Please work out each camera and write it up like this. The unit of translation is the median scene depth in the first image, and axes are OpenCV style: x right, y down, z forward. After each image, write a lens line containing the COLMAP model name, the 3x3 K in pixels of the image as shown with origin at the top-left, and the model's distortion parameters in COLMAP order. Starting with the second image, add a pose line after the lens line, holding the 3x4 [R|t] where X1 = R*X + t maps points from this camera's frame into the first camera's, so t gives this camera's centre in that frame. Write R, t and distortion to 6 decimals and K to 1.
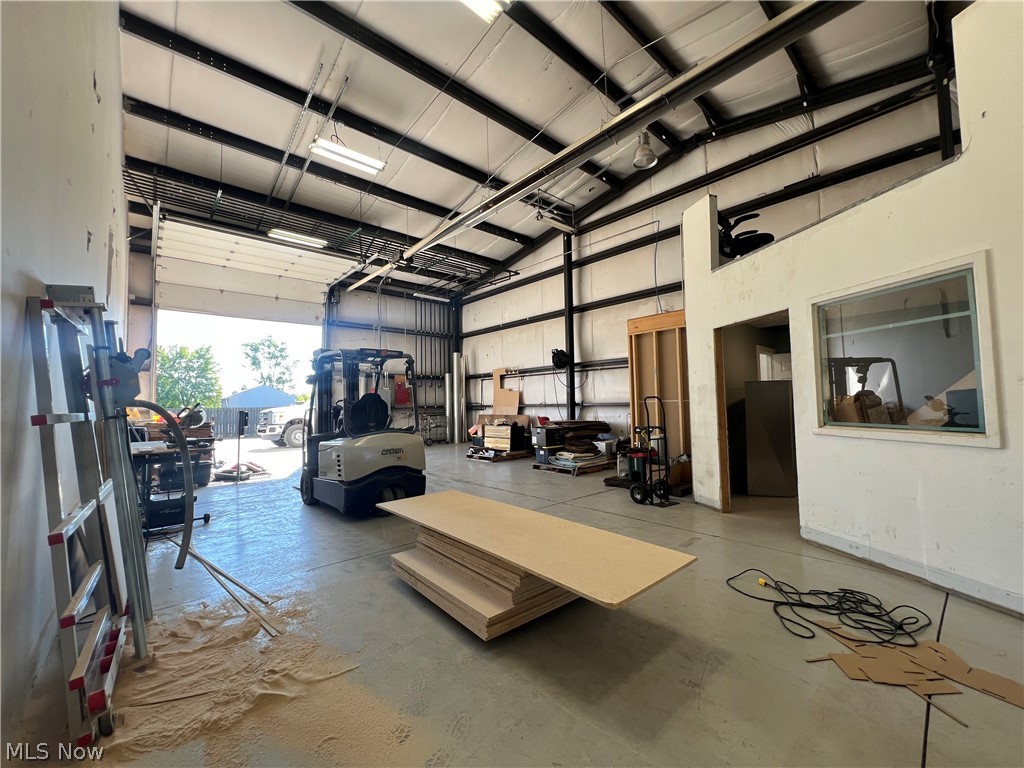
lens RADIAL K [[411.7, 0, 512.4], [0, 411.7, 381.3], [0, 0, 1]] dist [-0.002305, 0.000605]
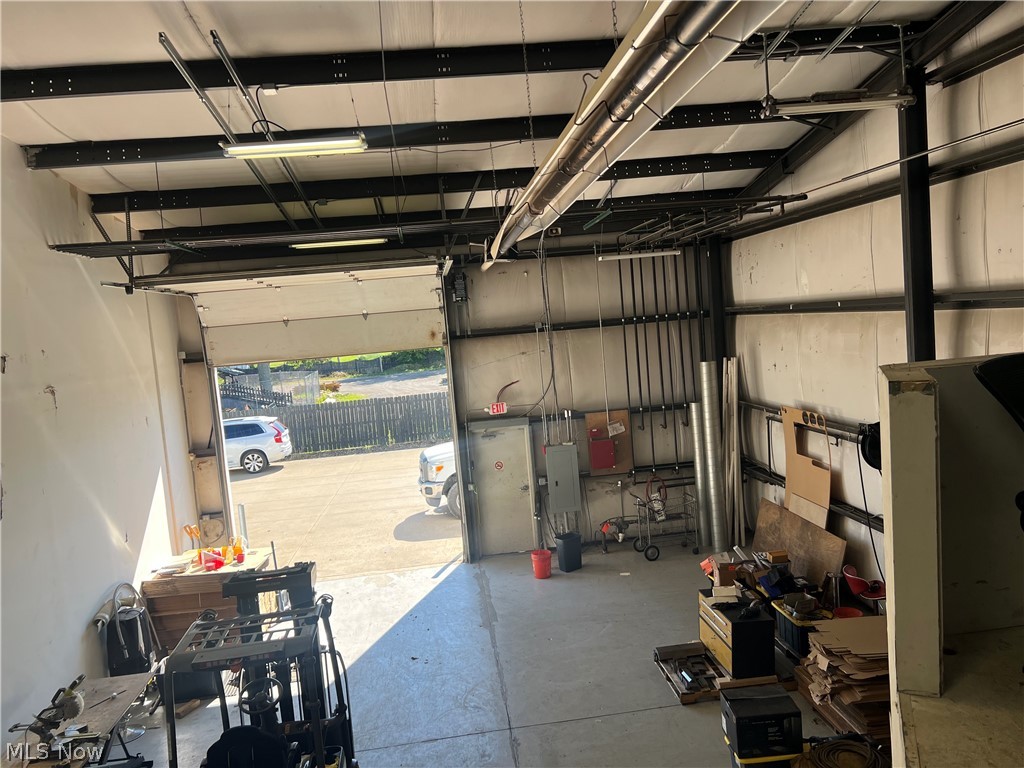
lens RADIAL K [[772.3, 0, 512.0], [0, 772.3, 384.0], [0, 0, 1]] dist [0.137436, 0.000298]
pose [[0.808015, -0.002124, -0.589159, 0.204544], [0.102255, 0.985323, 0.136687, -0.186105], [0.580221, -0.170689, 0.796372, 0.165816]]
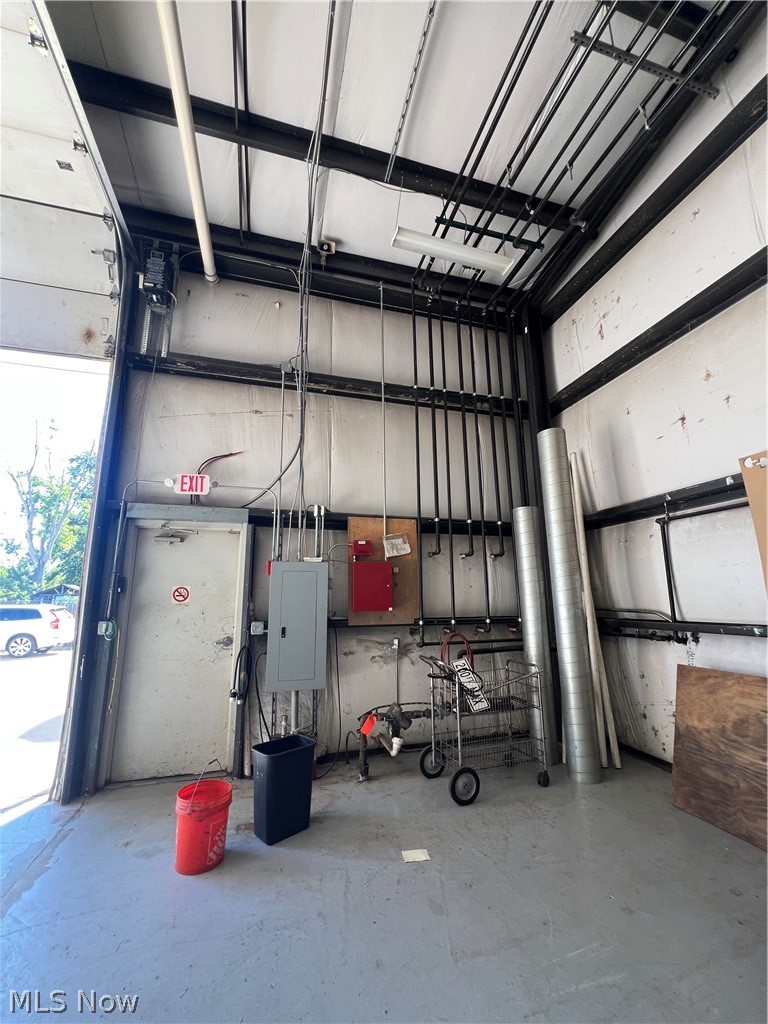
lens RADIAL K [[411.7, 0, 385.3], [0, 411.7, 517.6], [0, 0, 1]] dist [-0.002305, 0.000605]
pose [[0.901119, -0.076963, -0.426687, -0.121034], [0.018118, 0.989944, -0.140296, 0.027814], [0.433194, 0.118692, 0.893451, 0.696718]]
